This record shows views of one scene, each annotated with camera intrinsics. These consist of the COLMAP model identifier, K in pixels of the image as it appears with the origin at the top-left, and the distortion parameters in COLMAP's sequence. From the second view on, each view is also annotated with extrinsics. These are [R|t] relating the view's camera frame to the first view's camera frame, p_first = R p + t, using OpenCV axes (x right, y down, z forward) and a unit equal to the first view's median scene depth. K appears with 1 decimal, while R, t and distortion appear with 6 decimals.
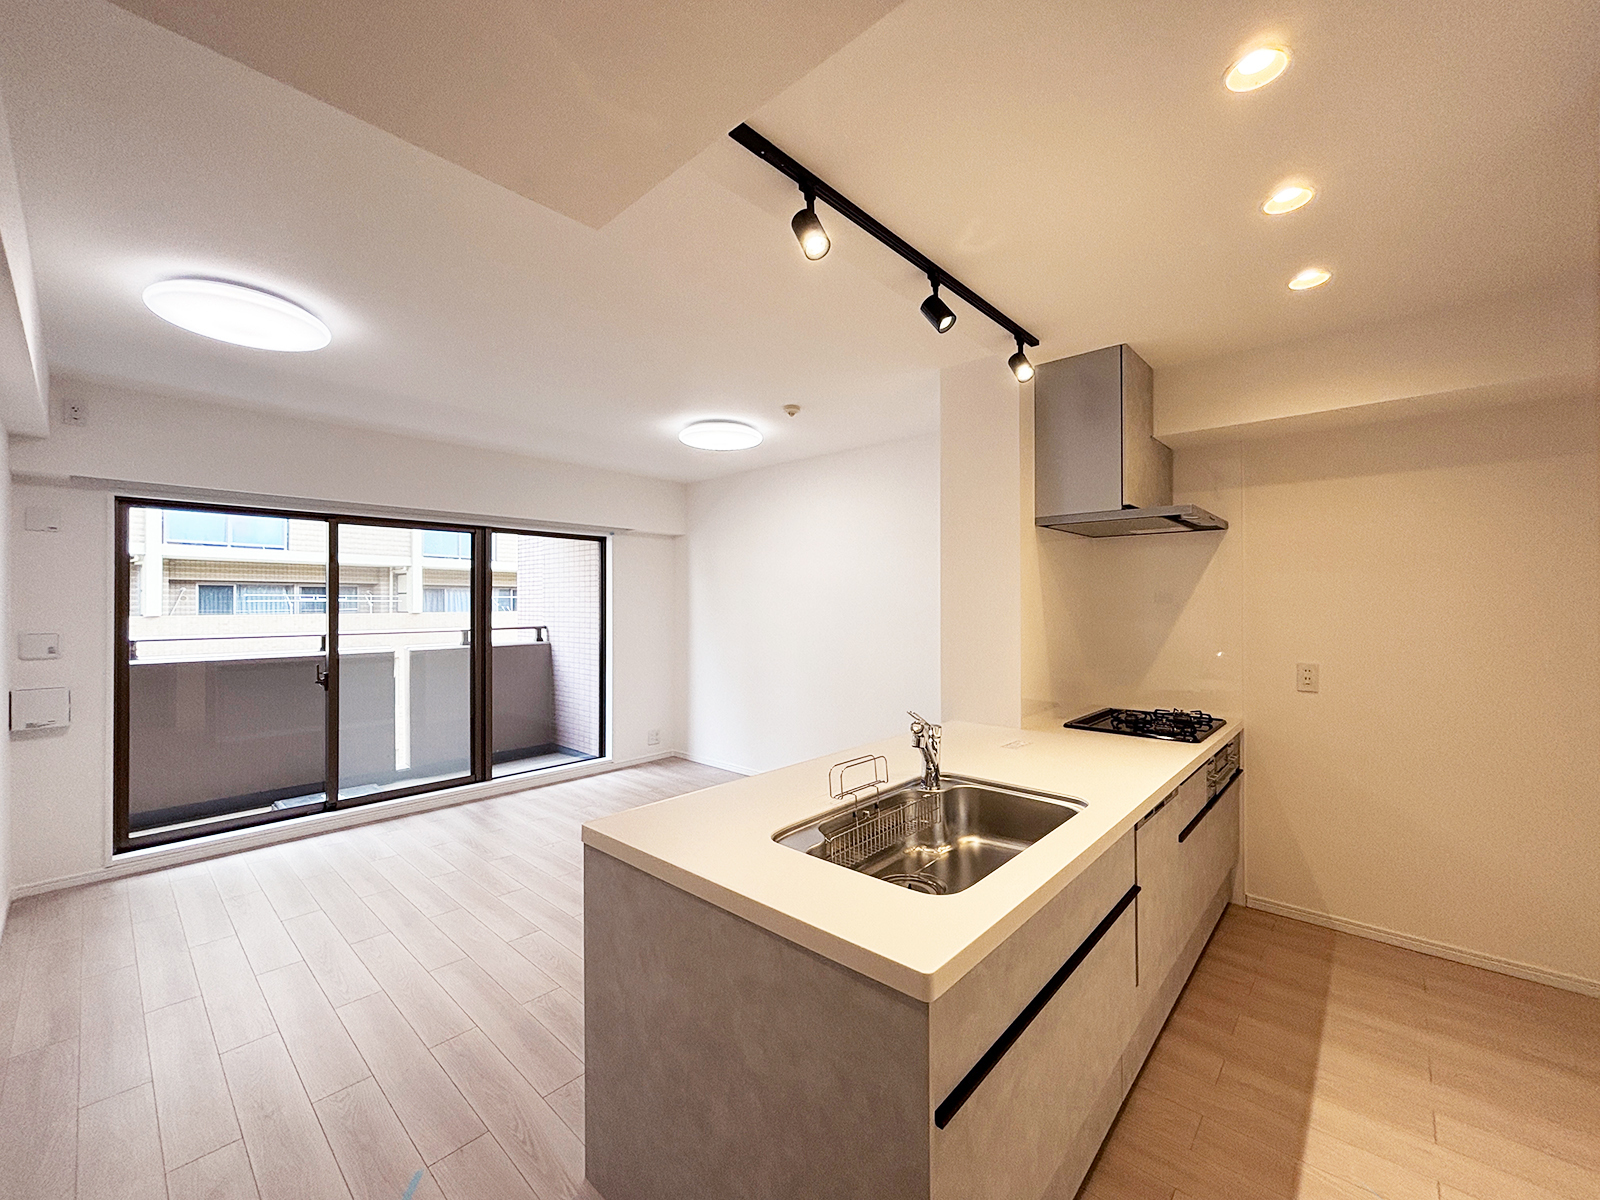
lens RADIAL K [[646.6, 0, 800.0], [0, 646.6, 600.0], [0, 0, 1]] dist [0.001619, 0.000290]
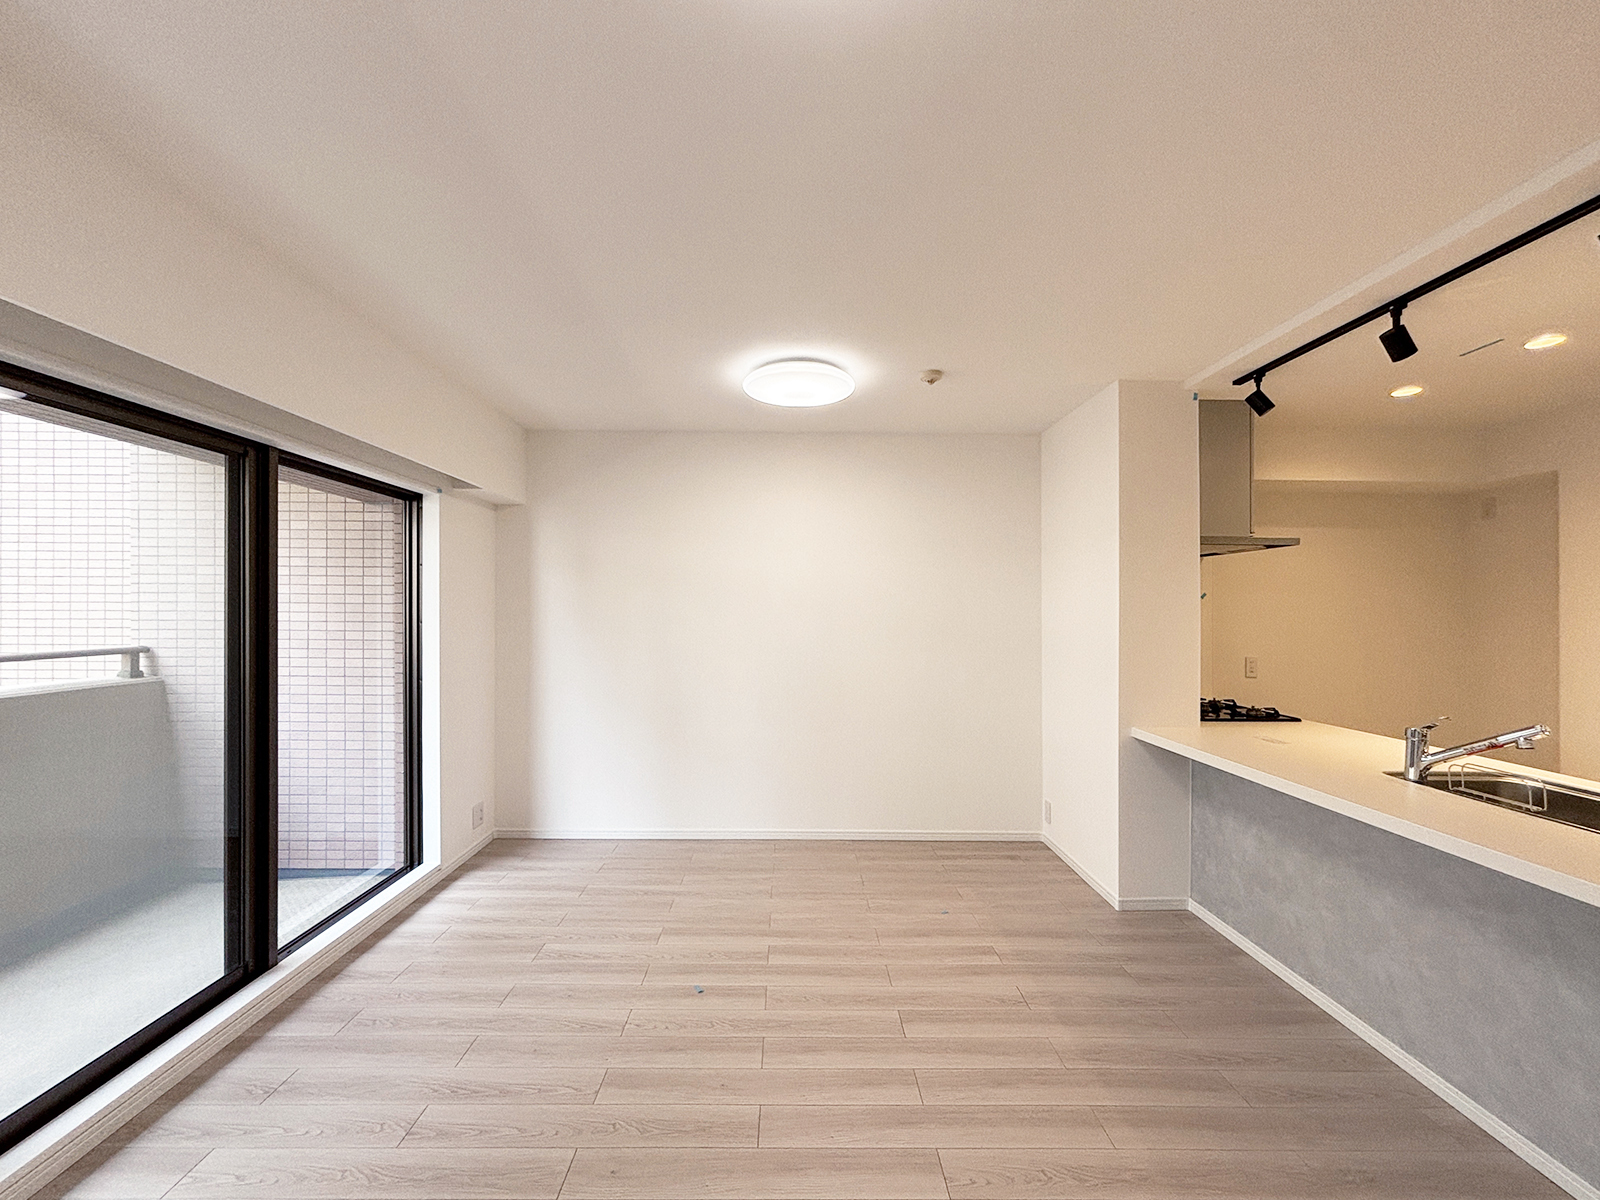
lens RADIAL K [[665.1, 0, 827.7], [0, 665.1, 615.5], [0, 0, 1]] dist [-0.001318, 0.000225]
pose [[0.731088, -0.001539, 0.682281, -0.449178], [-0.012480, 0.999800, 0.015629, -0.000712], [-0.682169, -0.019941, 0.730923, 0.302275]]
